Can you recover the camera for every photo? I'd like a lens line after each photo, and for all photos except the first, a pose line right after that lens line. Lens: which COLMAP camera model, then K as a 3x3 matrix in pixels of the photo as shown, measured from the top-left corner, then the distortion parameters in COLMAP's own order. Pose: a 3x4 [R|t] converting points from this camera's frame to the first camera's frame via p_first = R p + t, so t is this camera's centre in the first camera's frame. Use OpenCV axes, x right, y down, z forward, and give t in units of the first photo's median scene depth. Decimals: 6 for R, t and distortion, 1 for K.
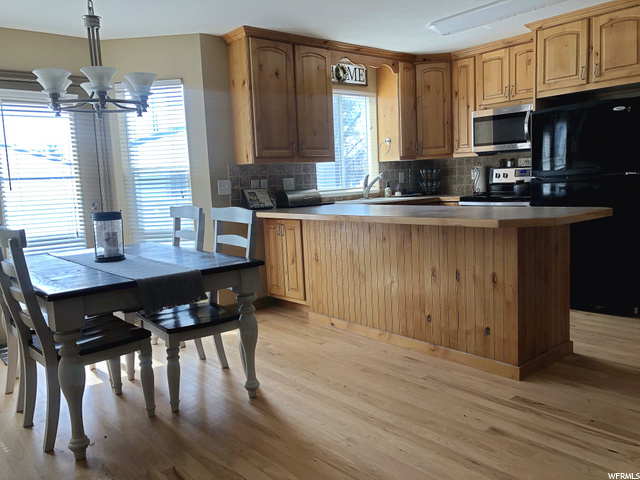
lens RADIAL K [[526.3, 0, 320.2], [0, 526.3, 238.8], [0, 0, 1]] dist [0.032849, -0.024071]
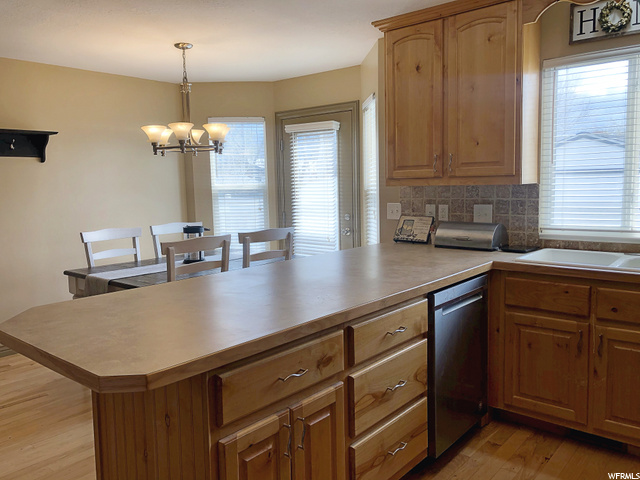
lens RADIAL K [[526.3, 0, 318.5], [0, 526.3, 237.3], [0, 0, 1]] dist [0.032849, -0.024071]
pose [[0.150761, 0.147757, -0.977466, 0.583983], [-0.098394, 0.986100, 0.133886, -0.142573], [0.983661, 0.075992, 0.163204, 0.664459]]
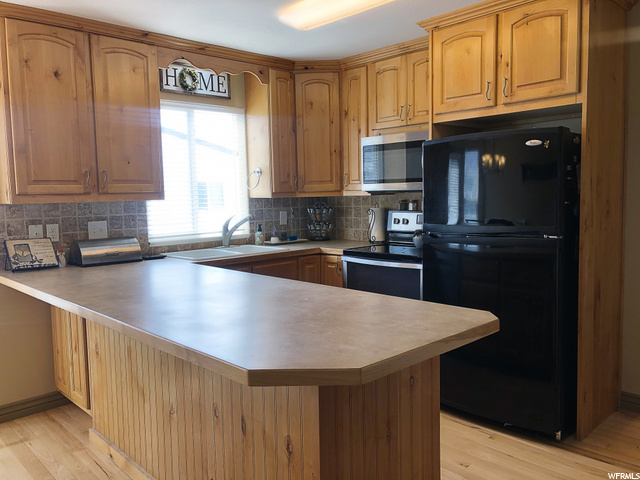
lens RADIAL K [[526.3, 0, 319.1], [0, 526.3, 238.6], [0, 0, 1]] dist [0.032849, -0.024071]
pose [[0.998049, 0.020456, 0.058984, 0.193749], [-0.018698, 0.999369, -0.030206, -0.074986], [-0.059564, 0.029044, 0.997802, 0.264005]]
